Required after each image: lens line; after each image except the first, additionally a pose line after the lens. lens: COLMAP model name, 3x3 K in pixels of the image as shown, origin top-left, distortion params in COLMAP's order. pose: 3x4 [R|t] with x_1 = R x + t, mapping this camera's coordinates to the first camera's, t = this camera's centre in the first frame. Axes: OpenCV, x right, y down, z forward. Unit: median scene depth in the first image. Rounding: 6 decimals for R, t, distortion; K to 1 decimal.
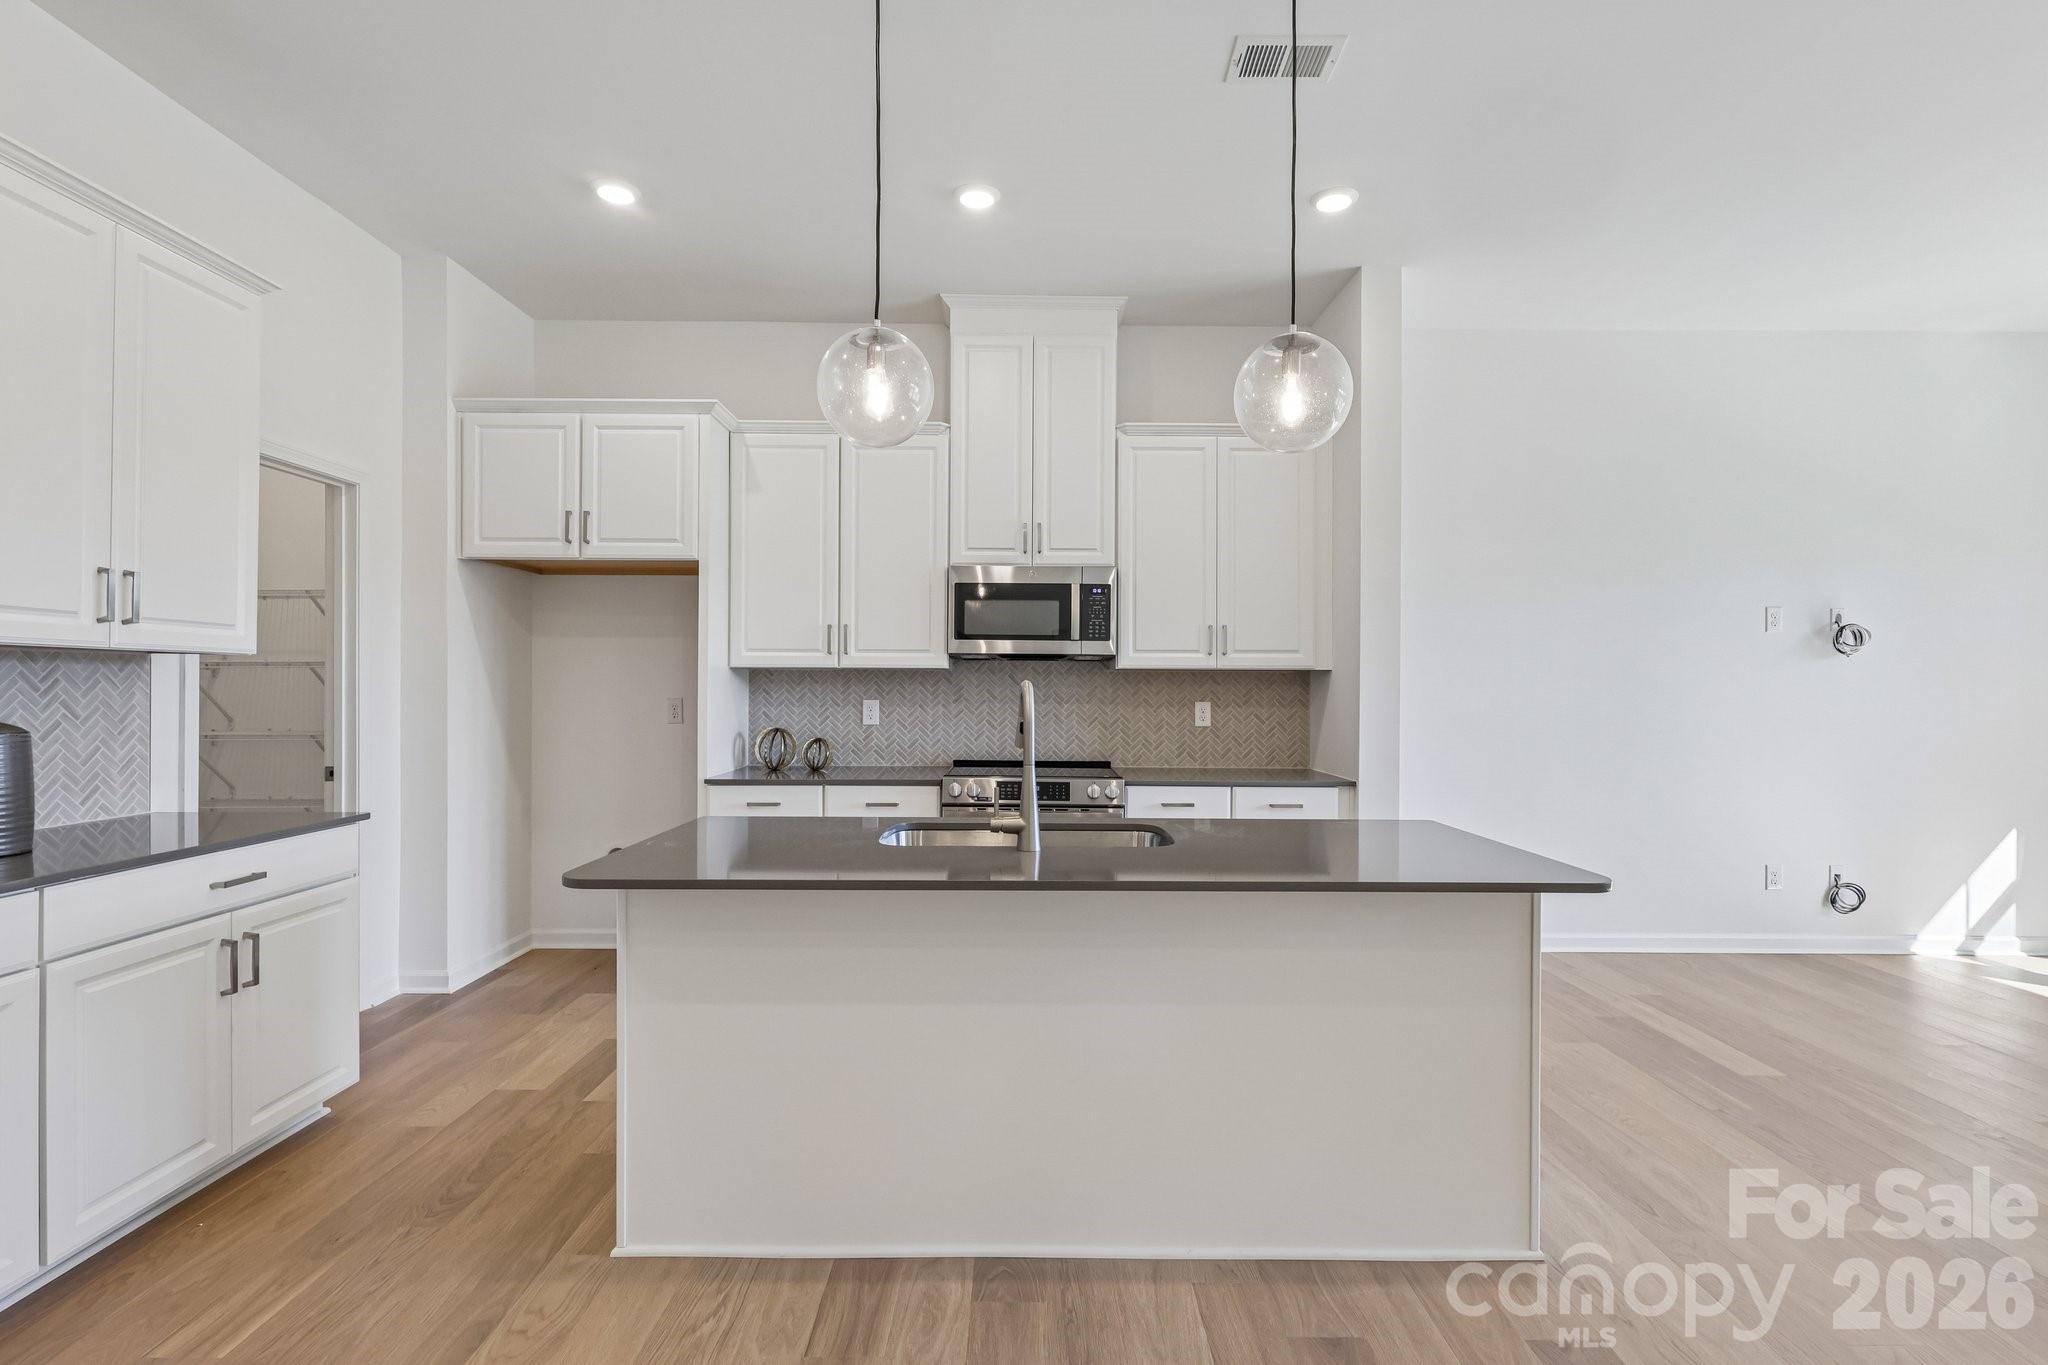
lens RADIAL K [[954.2, 0, 1029.1], [0, 954.2, 686.9], [0, 0, 1]] dist [-0.001027, 0.002393]
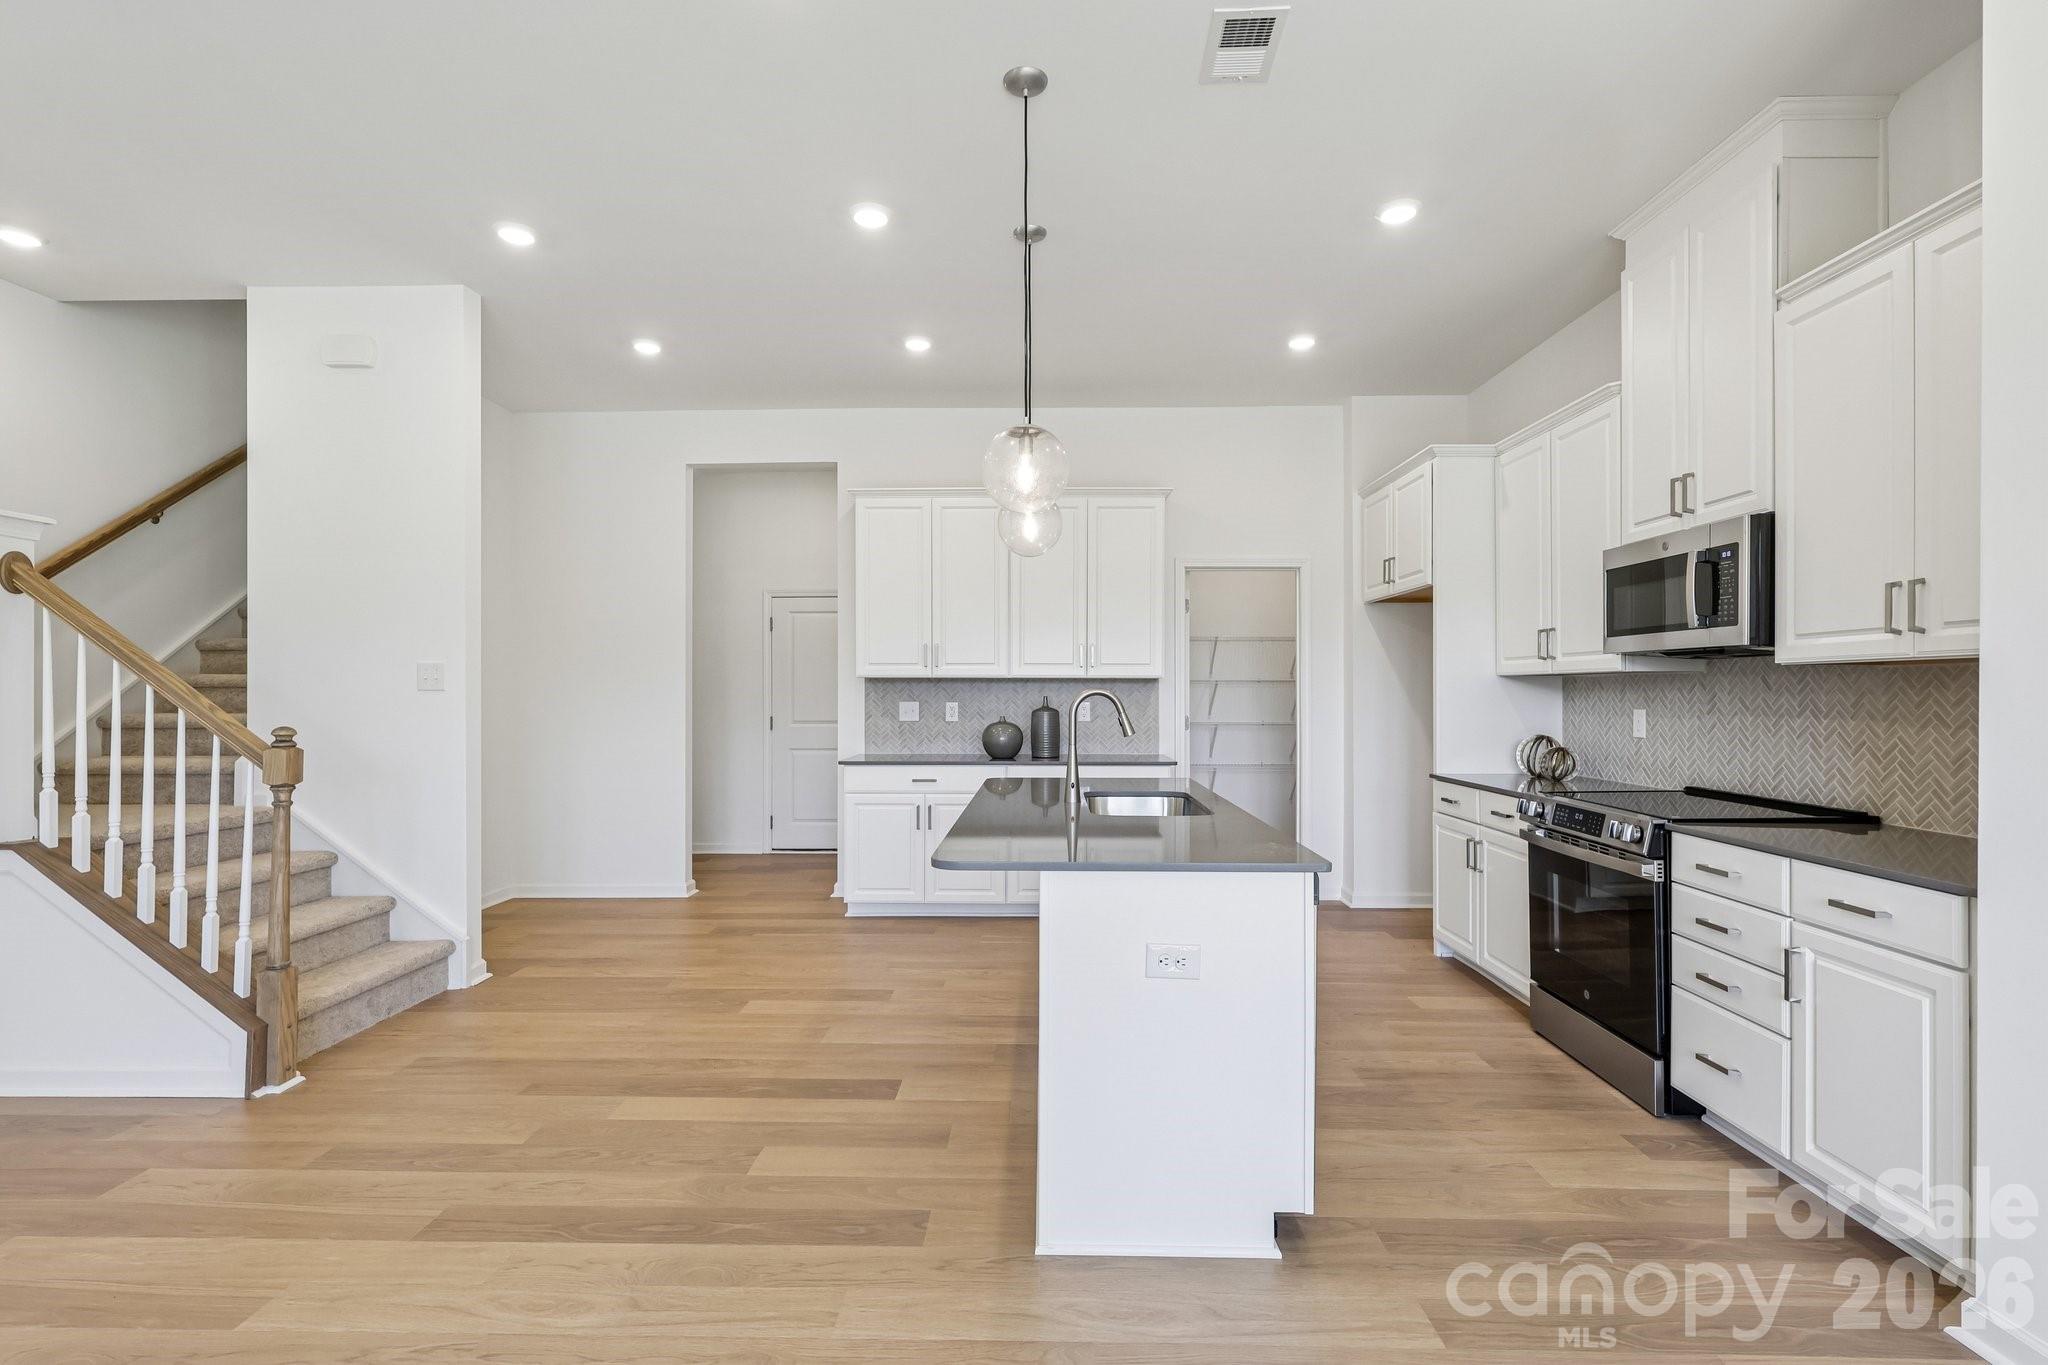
lens RADIAL K [[954.2, 0, 1028.3], [0, 954.2, 685.6], [0, 0, 1]] dist [-0.001027, 0.002393]
pose [[-0.025041, -0.011977, -0.999615, 0.785398], [-0.002224, 0.999926, -0.011925, 0.004437], [0.999684, 0.001925, -0.025066, 0.511879]]
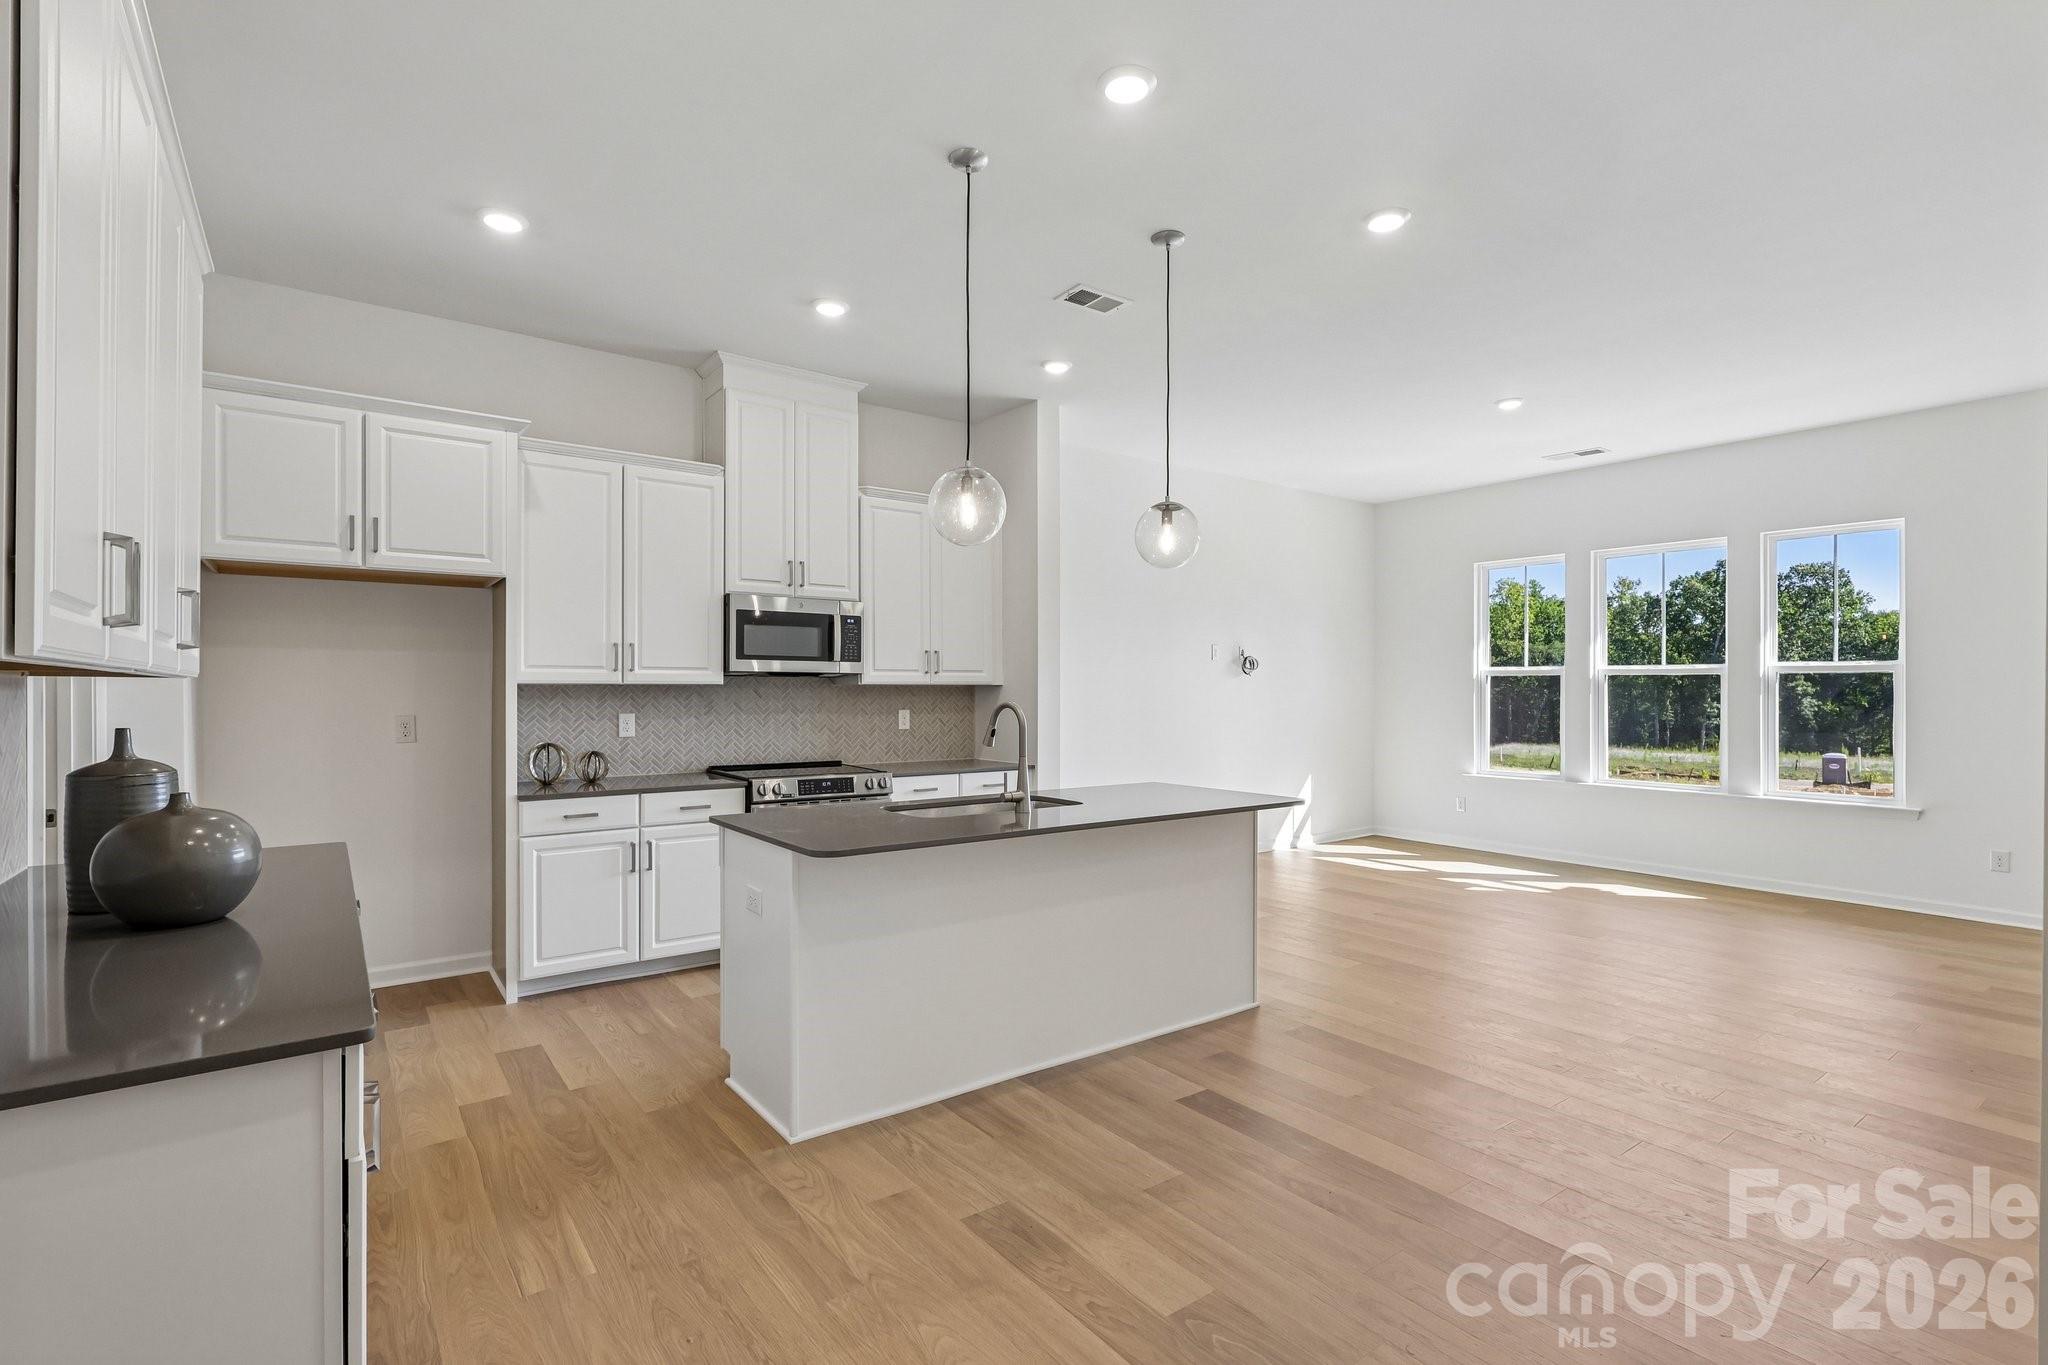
lens RADIAL K [[954.2, 0, 1029.1], [0, 954.2, 693.3], [0, 0, 1]] dist [-0.001027, 0.002393]
pose [[0.805966, -0.006776, 0.591922, -0.473929], [0.003015, 0.999969, 0.007341, -0.016315], [-0.591954, -0.004132, 0.805961, -0.124798]]
